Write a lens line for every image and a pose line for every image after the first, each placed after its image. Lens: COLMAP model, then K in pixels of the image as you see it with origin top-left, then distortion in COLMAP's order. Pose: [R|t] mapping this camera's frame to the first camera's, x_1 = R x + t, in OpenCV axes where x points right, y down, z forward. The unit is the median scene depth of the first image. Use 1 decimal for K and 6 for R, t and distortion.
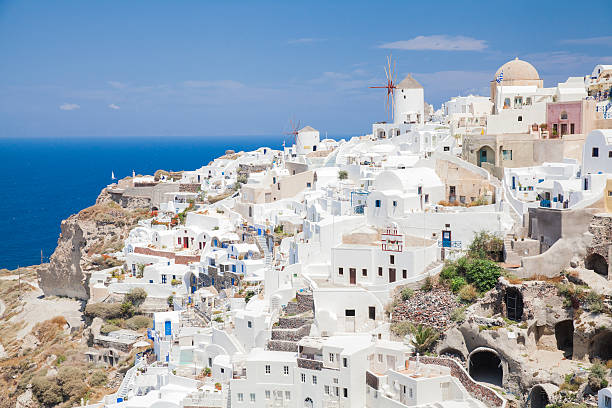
lens RADIAL K [[888.2, 0, 299.3], [0, 888.2, 193.9], [0, 0, 1]] dist [0.080133, 0.000000]
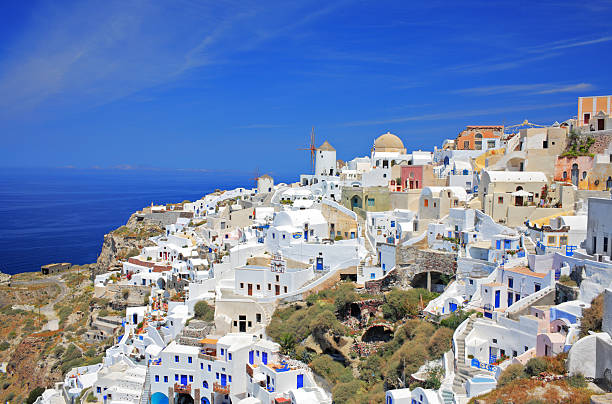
lens RADIAL K [[589.0, 0, 299.5], [0, 589.0, 203.5], [0, 0, 1]] dist [-0.056067, 0.000000]
pose [[0.999728, 0.022979, 0.003881, 0.103153], [-0.022889, 0.999504, -0.021643, -0.016741], [-0.004377, 0.021549, 0.999758, 0.080228]]
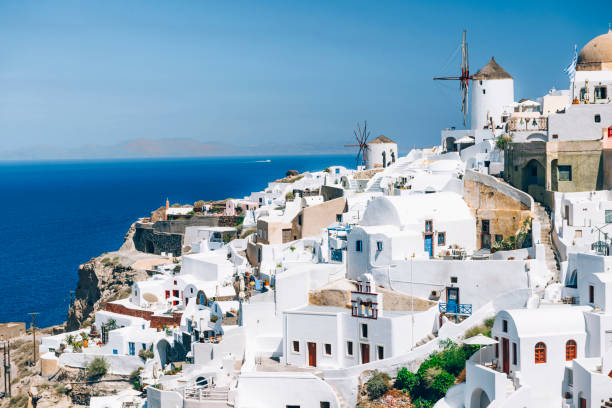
lens RADIAL K [[1166.8, 0, 307.7], [0, 1166.8, 201.5], [0, 0, 1]] dist [0.031488, 0.000000]
pose [[0.989259, 0.000101, -0.146174, 0.148170], [-0.003621, 0.999710, -0.023812, -0.001194], [0.146129, 0.024086, 0.988972, 0.101525]]
